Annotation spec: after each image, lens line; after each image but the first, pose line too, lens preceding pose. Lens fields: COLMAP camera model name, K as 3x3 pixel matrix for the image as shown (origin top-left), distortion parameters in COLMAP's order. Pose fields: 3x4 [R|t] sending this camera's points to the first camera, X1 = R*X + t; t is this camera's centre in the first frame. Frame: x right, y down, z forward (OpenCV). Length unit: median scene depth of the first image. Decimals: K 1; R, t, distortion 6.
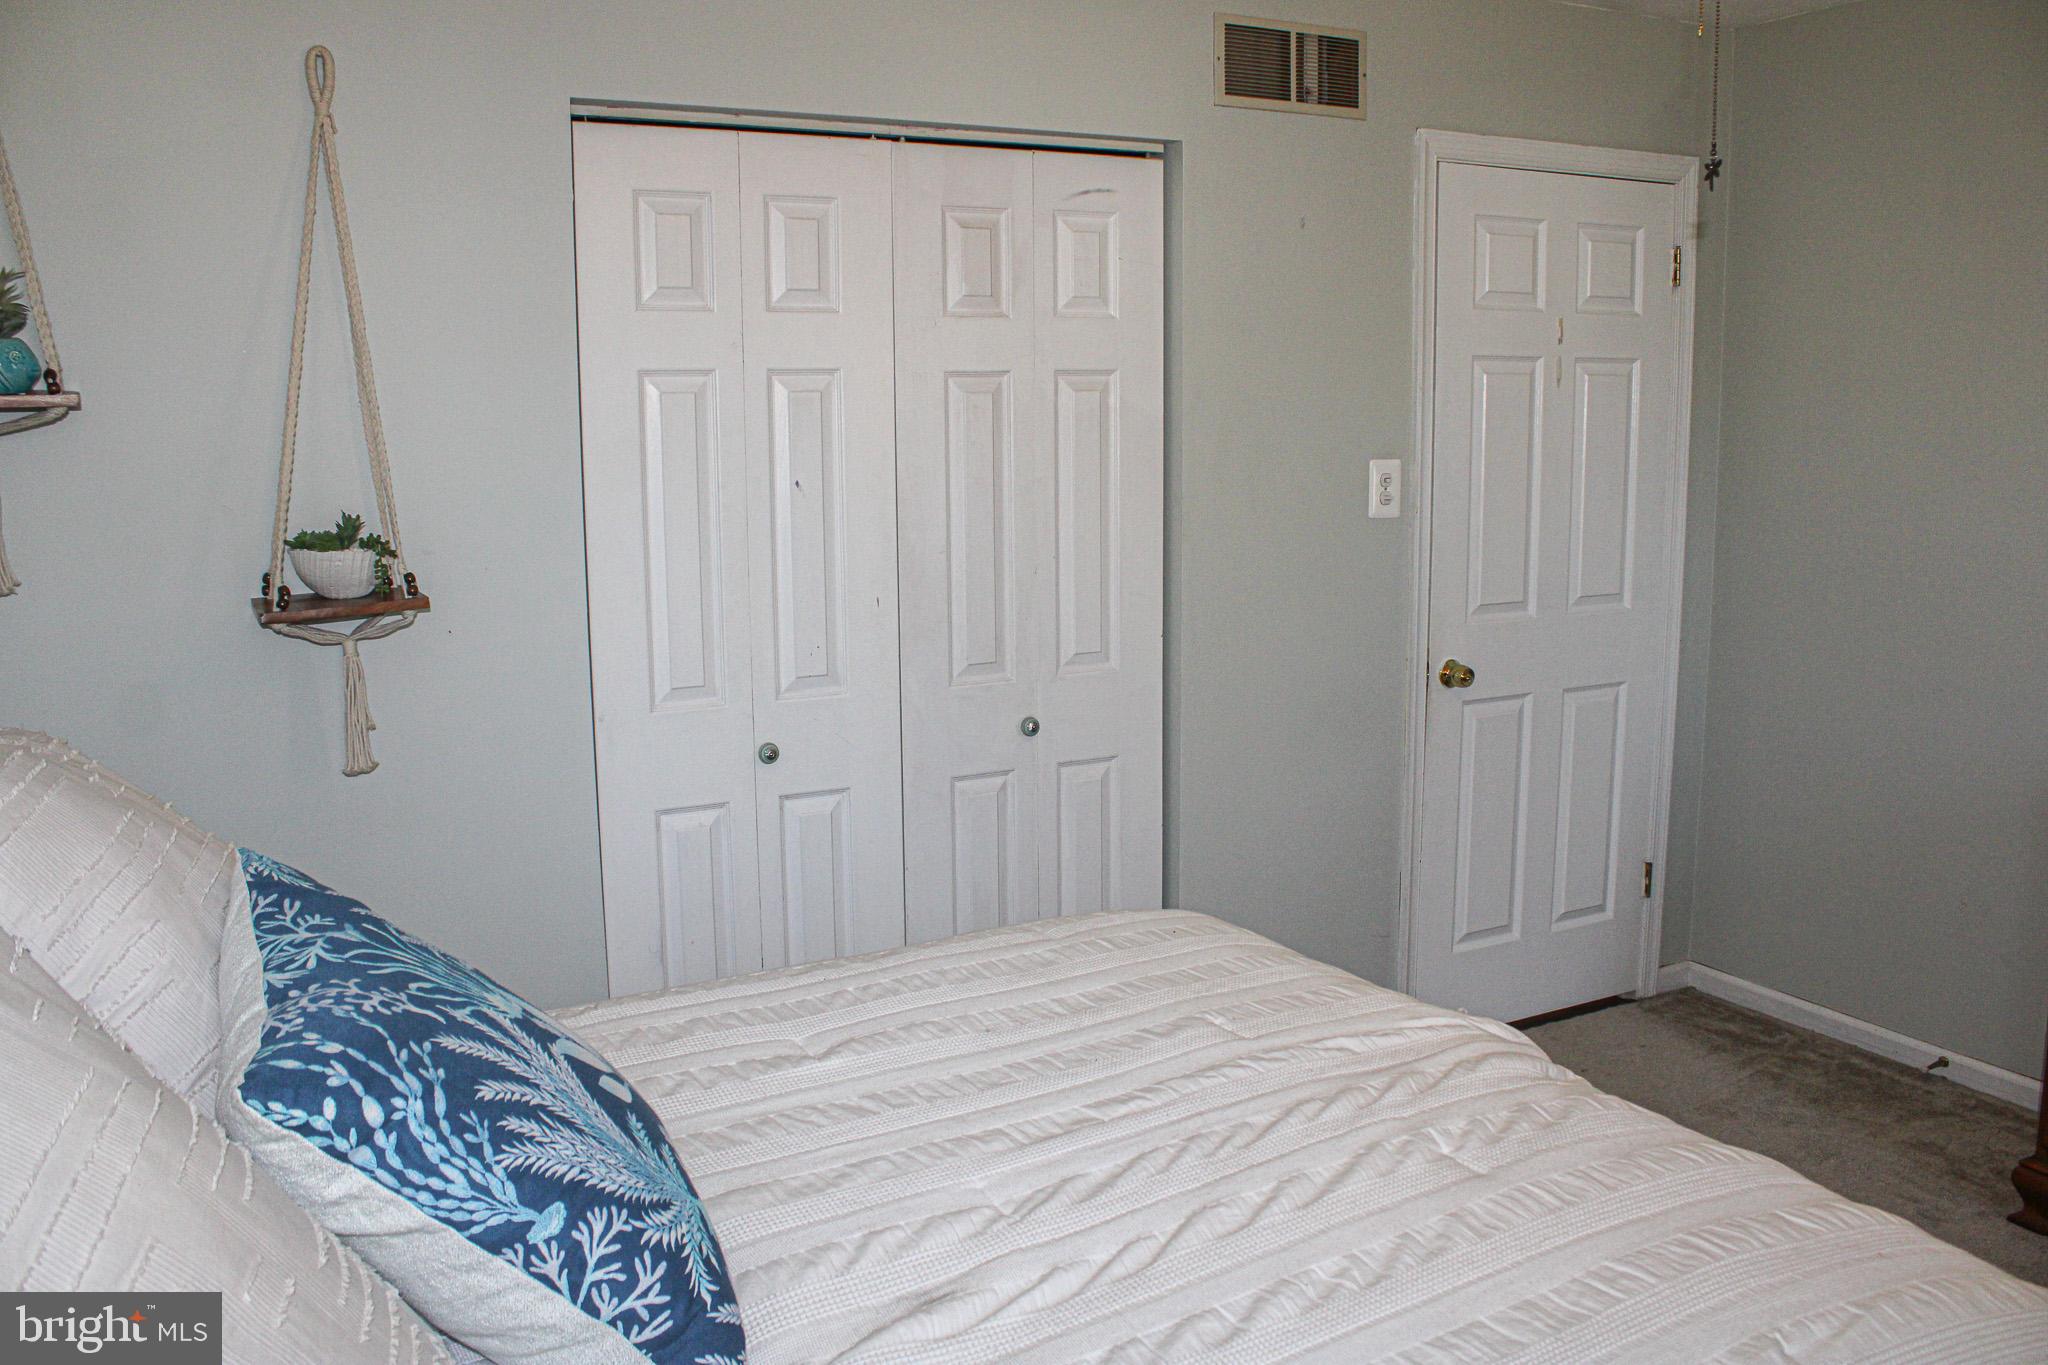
lens RADIAL K [[1702.9, 0, 1003.2], [0, 1702.9, 687.5], [0, 0, 1]] dist [-0.167123, 0.145611]
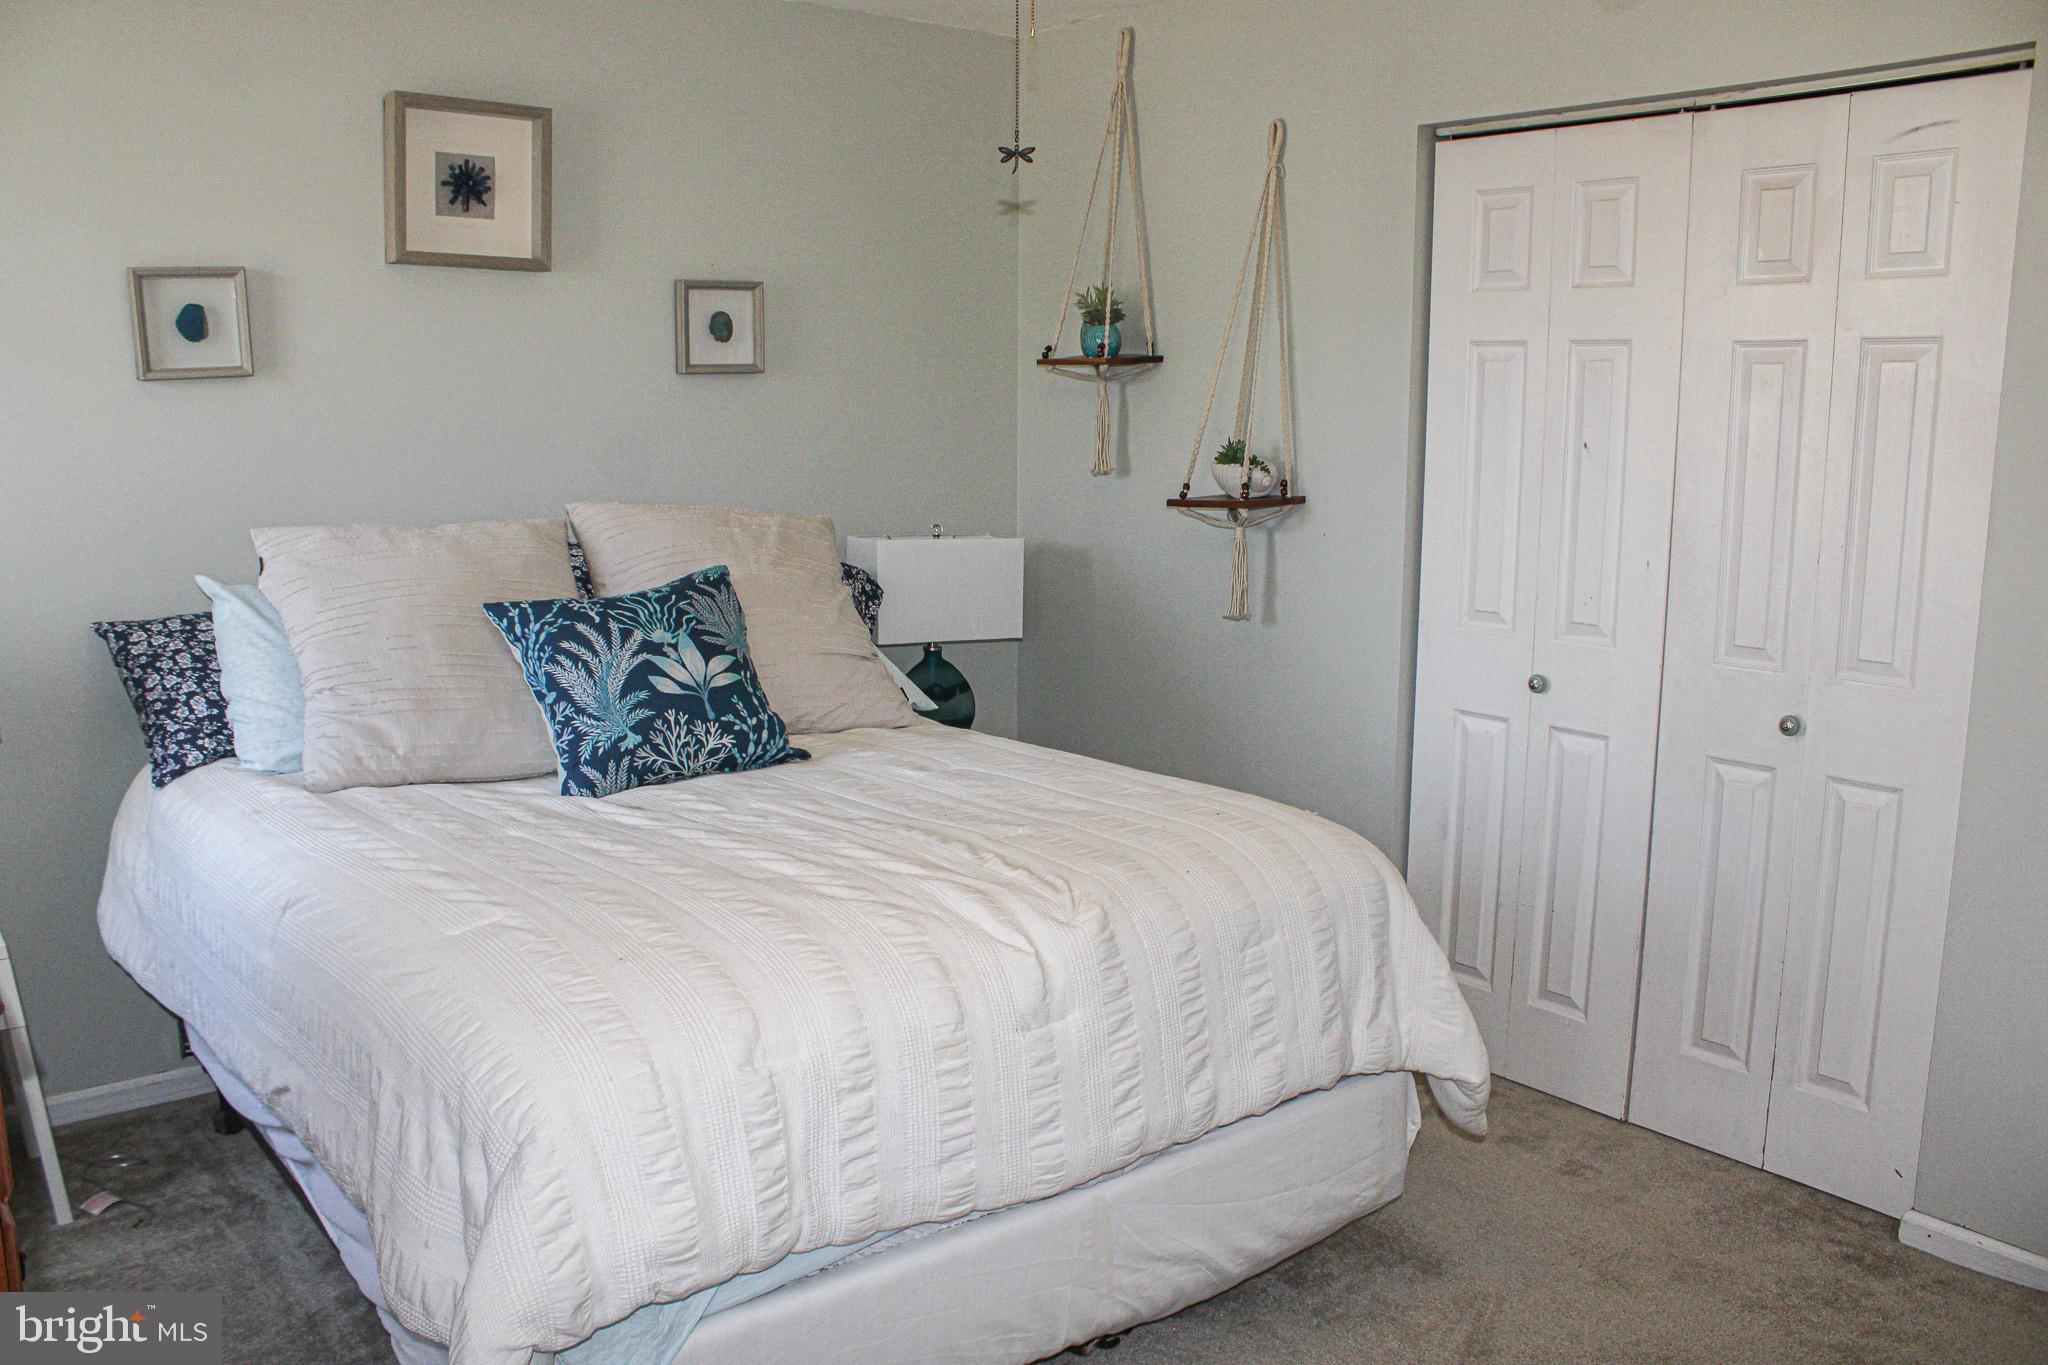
lens RADIAL K [[1702.9, 0, 1003.2], [0, 1702.9, 687.5], [0, 0, 1]] dist [-0.167123, 0.145611]
pose [[0.177464, 0.181258, -0.967291, 1.043889], [-0.159603, 0.975181, 0.153455, -0.086811], [0.971099, 0.127150, 0.201989, 0.521451]]
